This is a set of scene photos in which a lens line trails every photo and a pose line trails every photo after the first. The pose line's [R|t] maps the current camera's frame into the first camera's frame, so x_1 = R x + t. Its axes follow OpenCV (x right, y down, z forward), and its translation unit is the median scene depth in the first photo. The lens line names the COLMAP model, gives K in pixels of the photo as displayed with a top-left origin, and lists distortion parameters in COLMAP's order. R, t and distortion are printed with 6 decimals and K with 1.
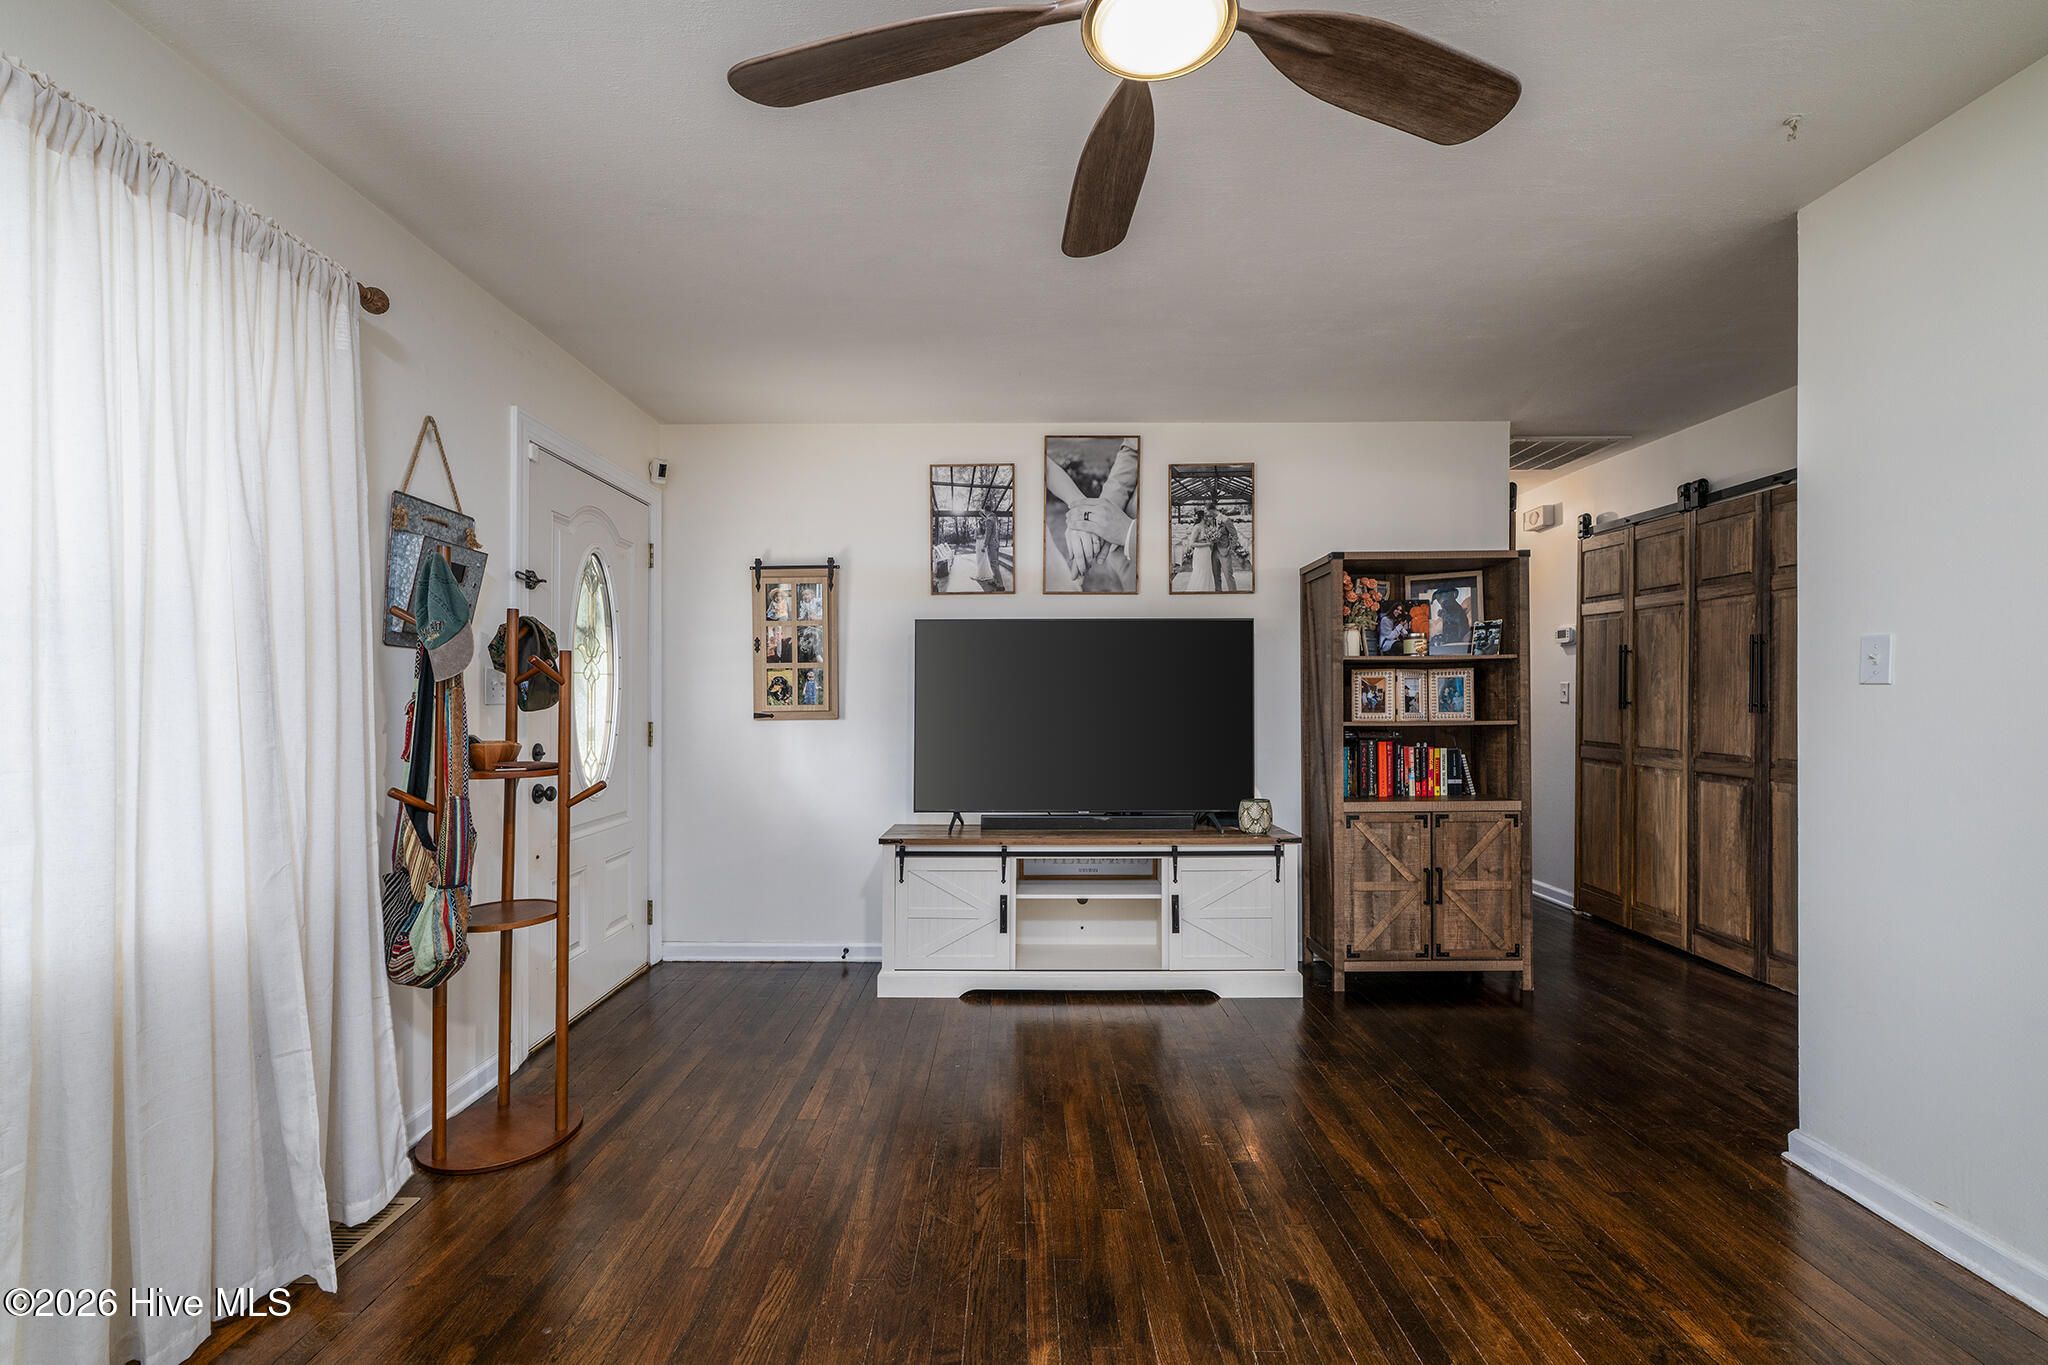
lens RADIAL K [[820.2, 0, 1025.4], [0, 820.2, 690.7], [0, 0, 1]] dist [0.000111, -0.000003]
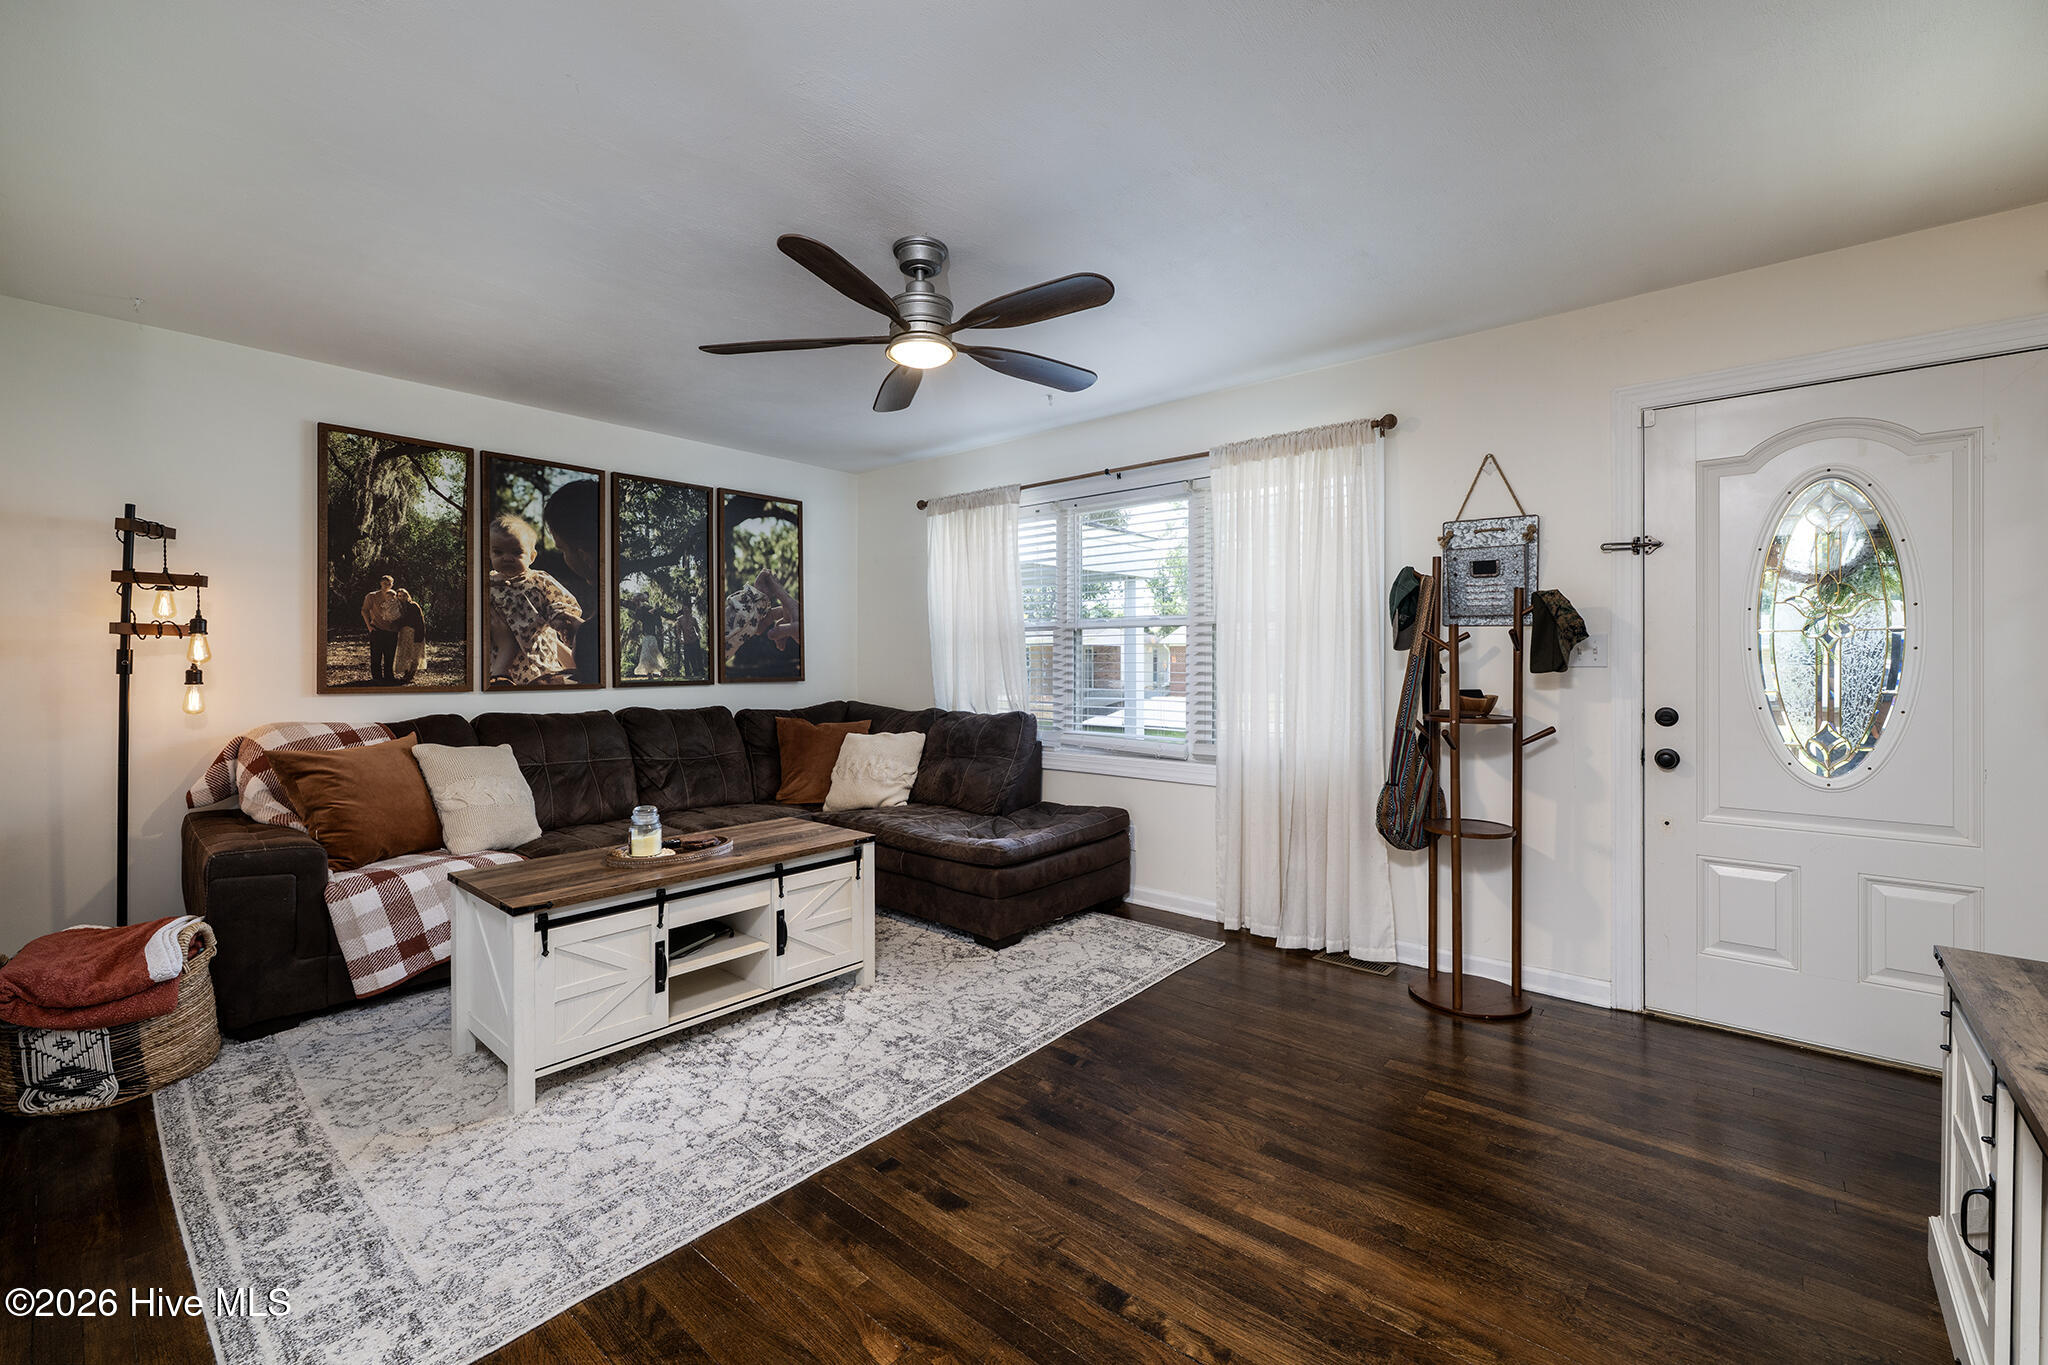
lens RADIAL K [[848.3, 0, 1026.3], [0, 848.3, 667.3], [0, 0, 1]] dist [-0.000080, 0.000035]
pose [[-0.661659, 0.007208, -0.749771, 0.980409], [0.007461, 0.999968, 0.003029, 0.009185], [0.749768, -0.003589, -0.661691, 1.599054]]
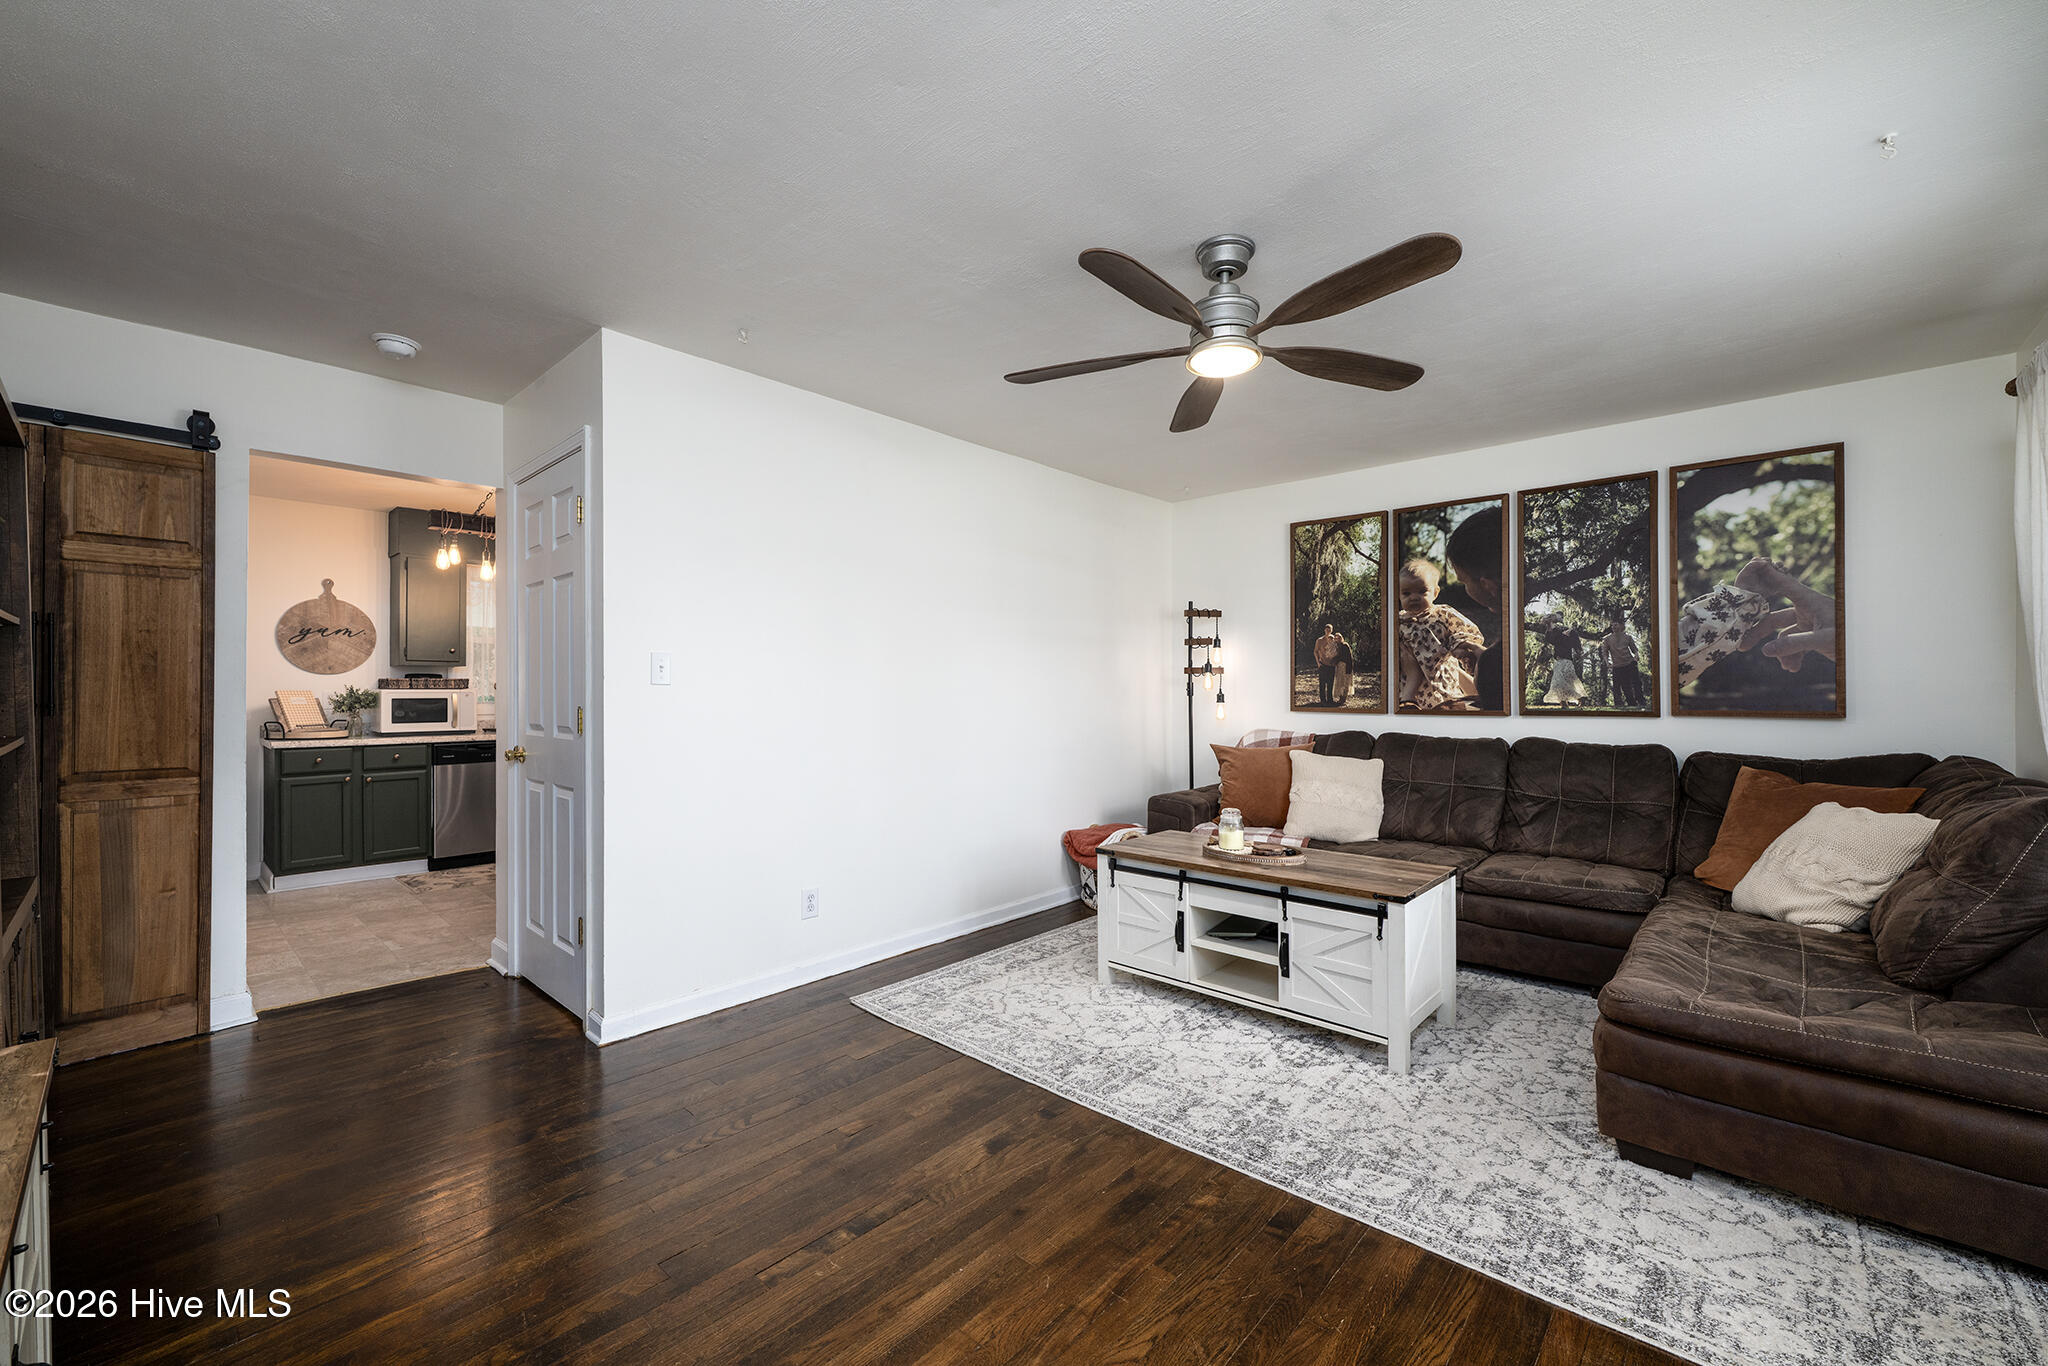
lens RADIAL K [[820.2, 0, 1025.4], [0, 820.2, 691.2], [0, 0, 1]] dist [0.000111, -0.000003]
pose [[-0.728049, 0.001458, 0.685524, -0.512843], [-0.003613, 0.999976, -0.005964, 0.016435], [-0.685516, -0.006819, -0.728026, 1.674541]]
